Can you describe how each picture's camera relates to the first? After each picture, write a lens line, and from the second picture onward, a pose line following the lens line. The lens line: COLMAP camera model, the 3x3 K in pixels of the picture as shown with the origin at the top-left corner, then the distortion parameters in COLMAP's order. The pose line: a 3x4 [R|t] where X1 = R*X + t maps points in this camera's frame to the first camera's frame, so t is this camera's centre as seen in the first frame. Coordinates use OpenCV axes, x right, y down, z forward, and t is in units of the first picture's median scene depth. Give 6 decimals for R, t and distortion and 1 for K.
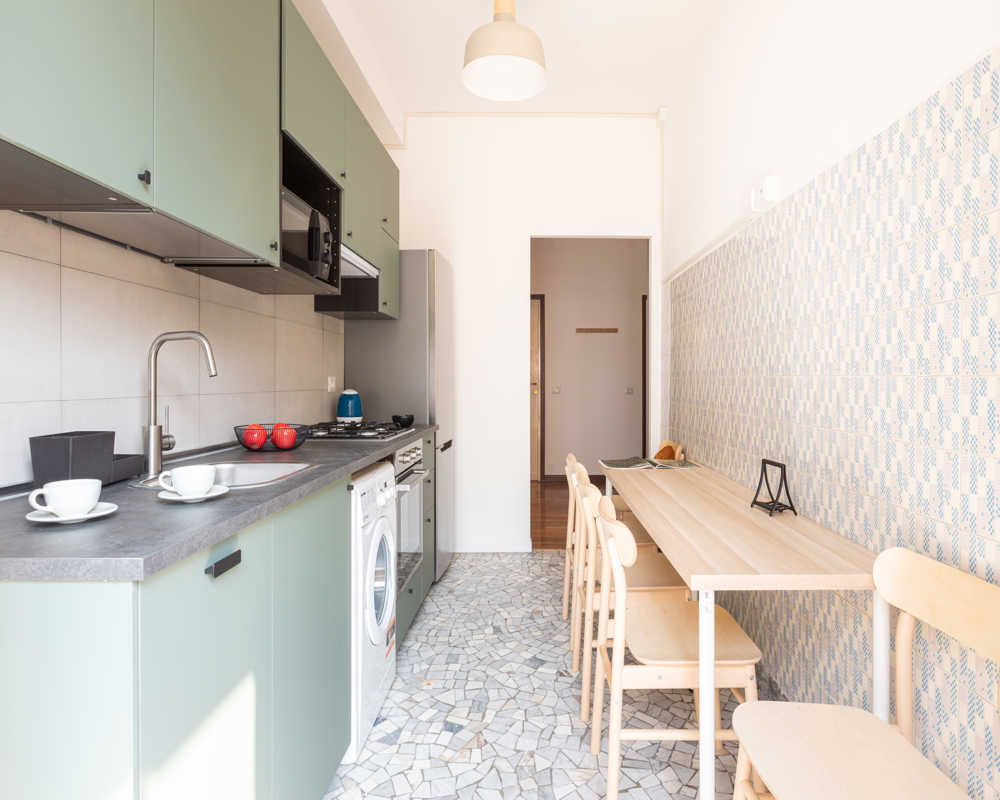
lens RADIAL K [[521.2, 0, 543.0], [0, 521.2, 385.9], [0, 0, 1]] dist [-0.000244, 0.003108]
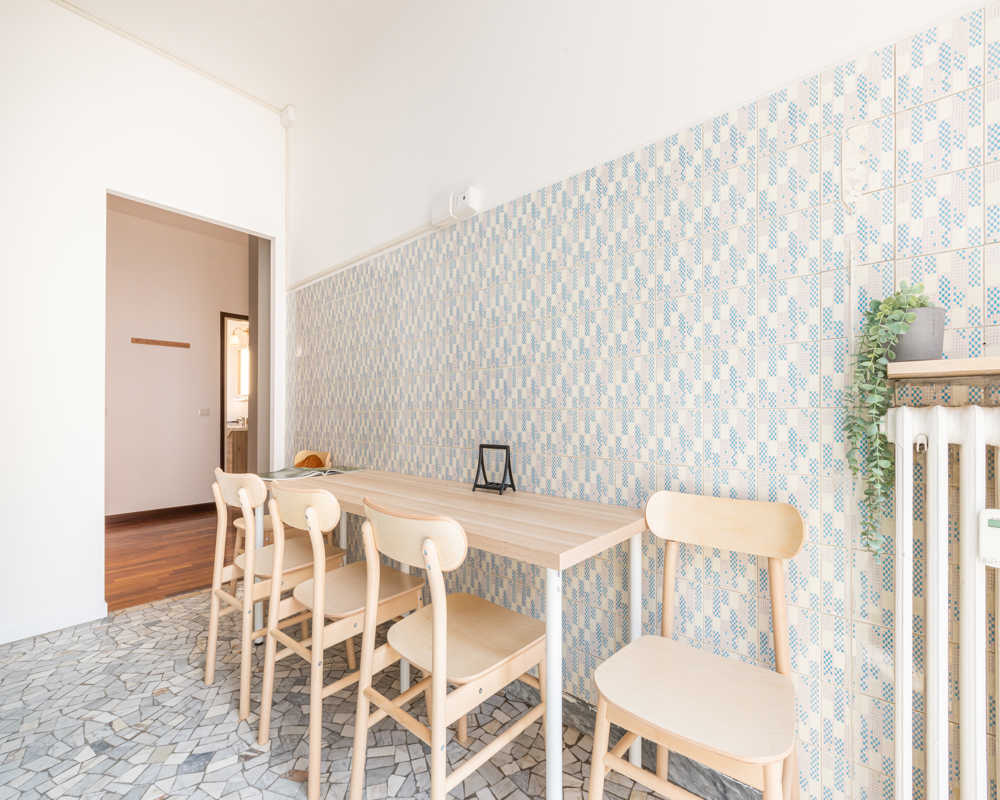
lens RADIAL K [[446.6, 0, 503.3], [0, 446.6, 402.7], [0, 0, 1]] dist [-0.000510, 0.001414]
pose [[0.693280, 0.000814, 0.720668, -0.174064], [0.013975, 0.999796, -0.014573, 0.058226], [-0.720533, 0.020175, 0.693127, 0.280629]]
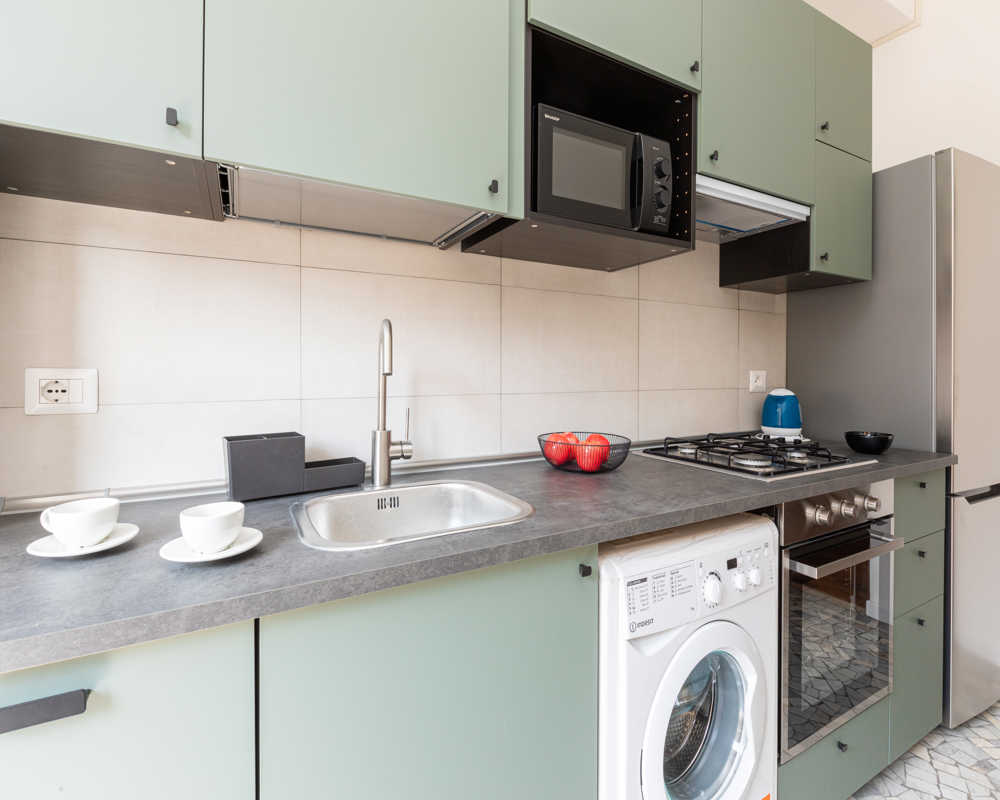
lens RADIAL K [[458.4, 0, 476.0], [0, 458.4, 376.9], [0, 0, 1]] dist [-0.002399, -0.000788]
pose [[0.442928, 0.006917, -0.896530, 0.016387], [-0.008752, 0.999956, 0.003391, -0.011290], [0.896514, 0.006344, 0.442969, 0.467126]]
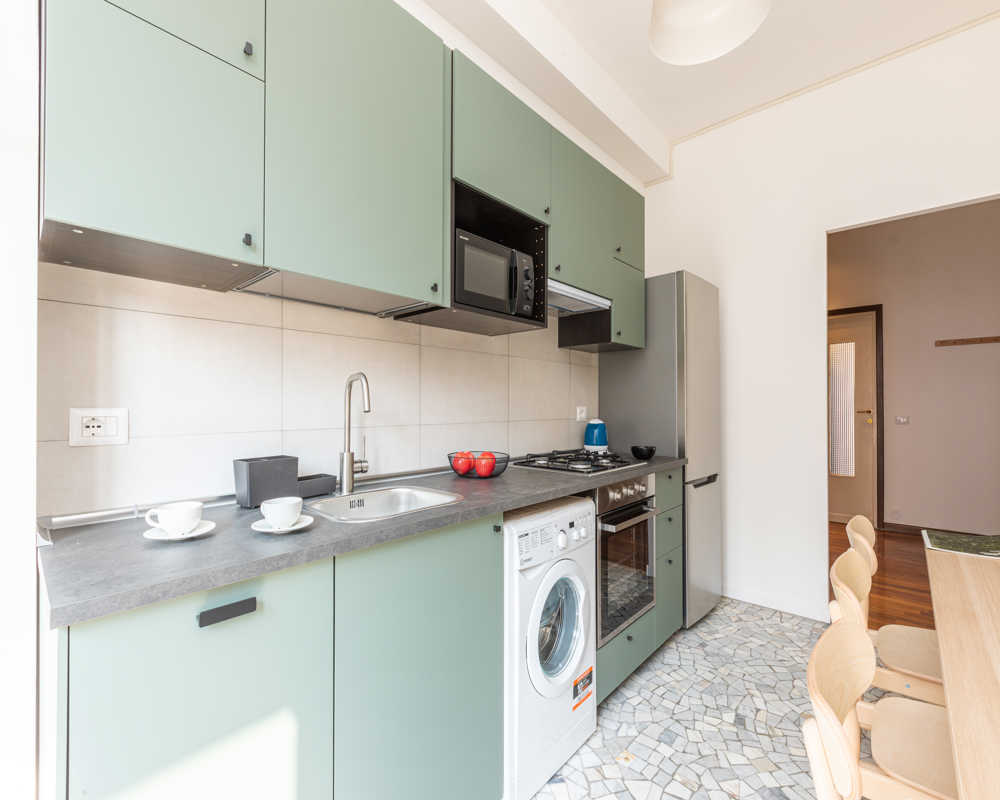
lens RADIAL K [[446.6, 0, 497.3], [0, 446.6, 404.8], [0, 0, 1]] dist [-0.000510, 0.001414]
pose [[0.739527, -0.003641, -0.673117, 0.123432], [-0.005794, 0.999914, -0.011775, -0.014129], [0.673101, 0.012608, 0.739443, 0.276594]]
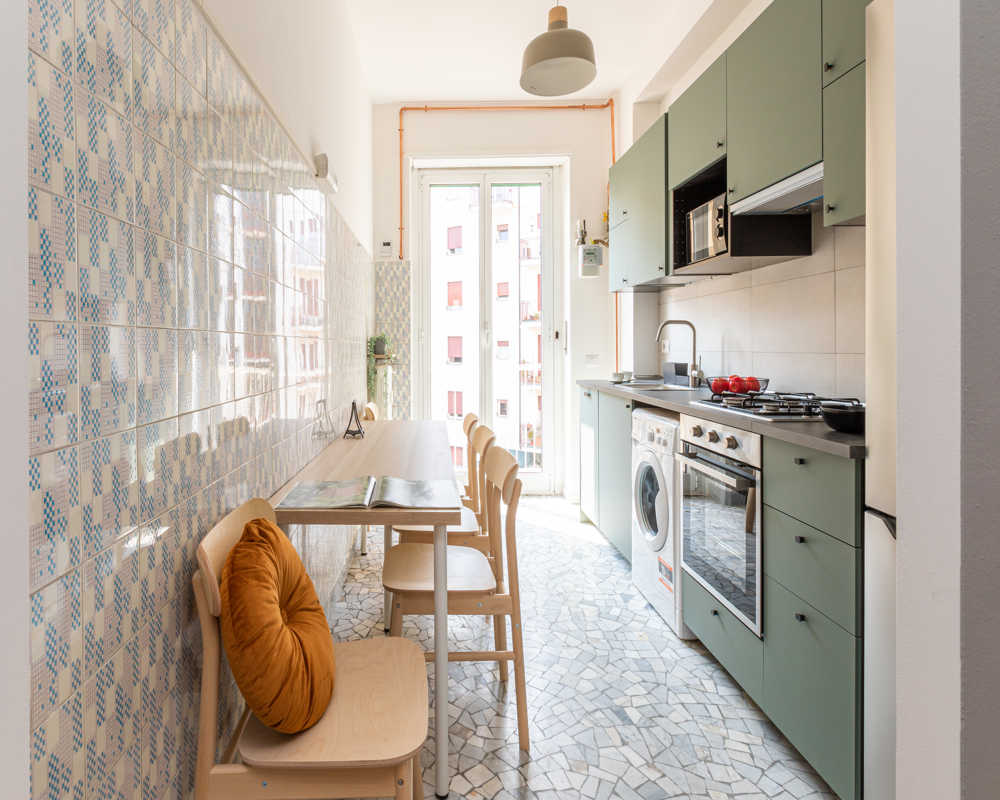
lens RADIAL K [[508.9, 0, 428.9], [0, 508.9, 344.8], [0, 0, 1]] dist [0.000899, 0.004290]
pose [[-0.999891, 0.004263, 0.014121, 0.175502], [0.004365, 0.999965, 0.007173, -0.013629], [-0.014090, 0.007233, -0.999875, 1.904662]]
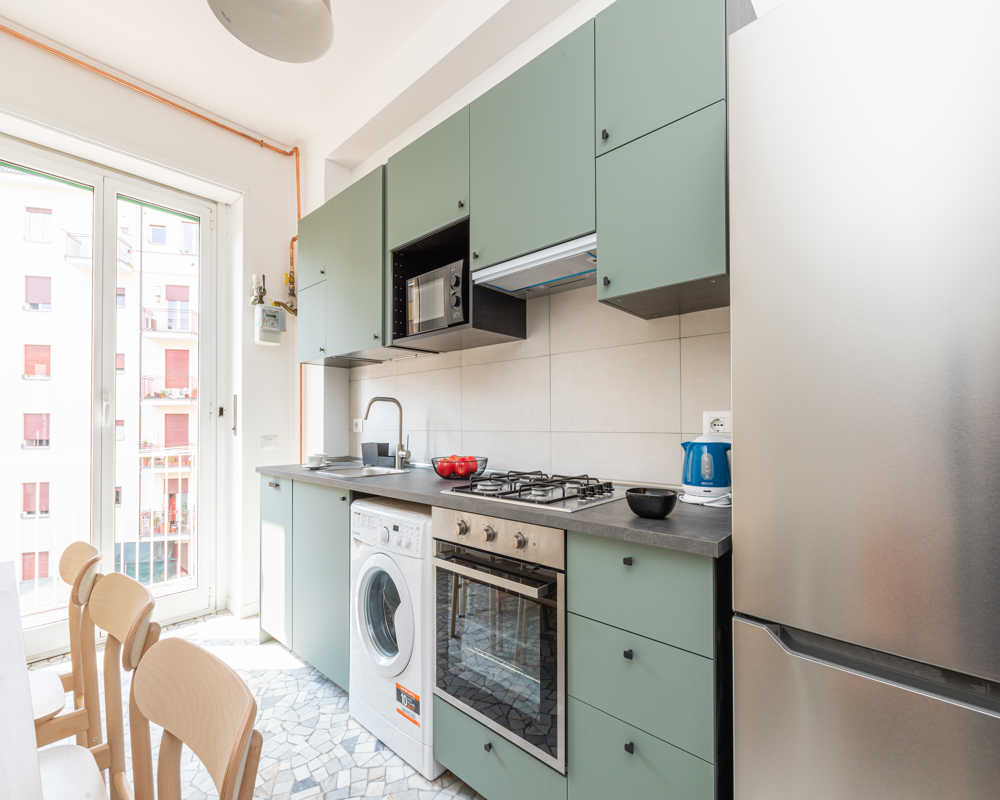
lens RADIAL K [[446.6, 0, 497.3], [0, 446.6, 419.4], [0, 0, 1]] dist [-0.000510, 0.001414]
pose [[-0.669487, -0.006972, -0.742791, 0.166276], [-0.004957, 0.999976, -0.004918, -0.008160], [0.742808, 0.000390, -0.669505, 1.496521]]
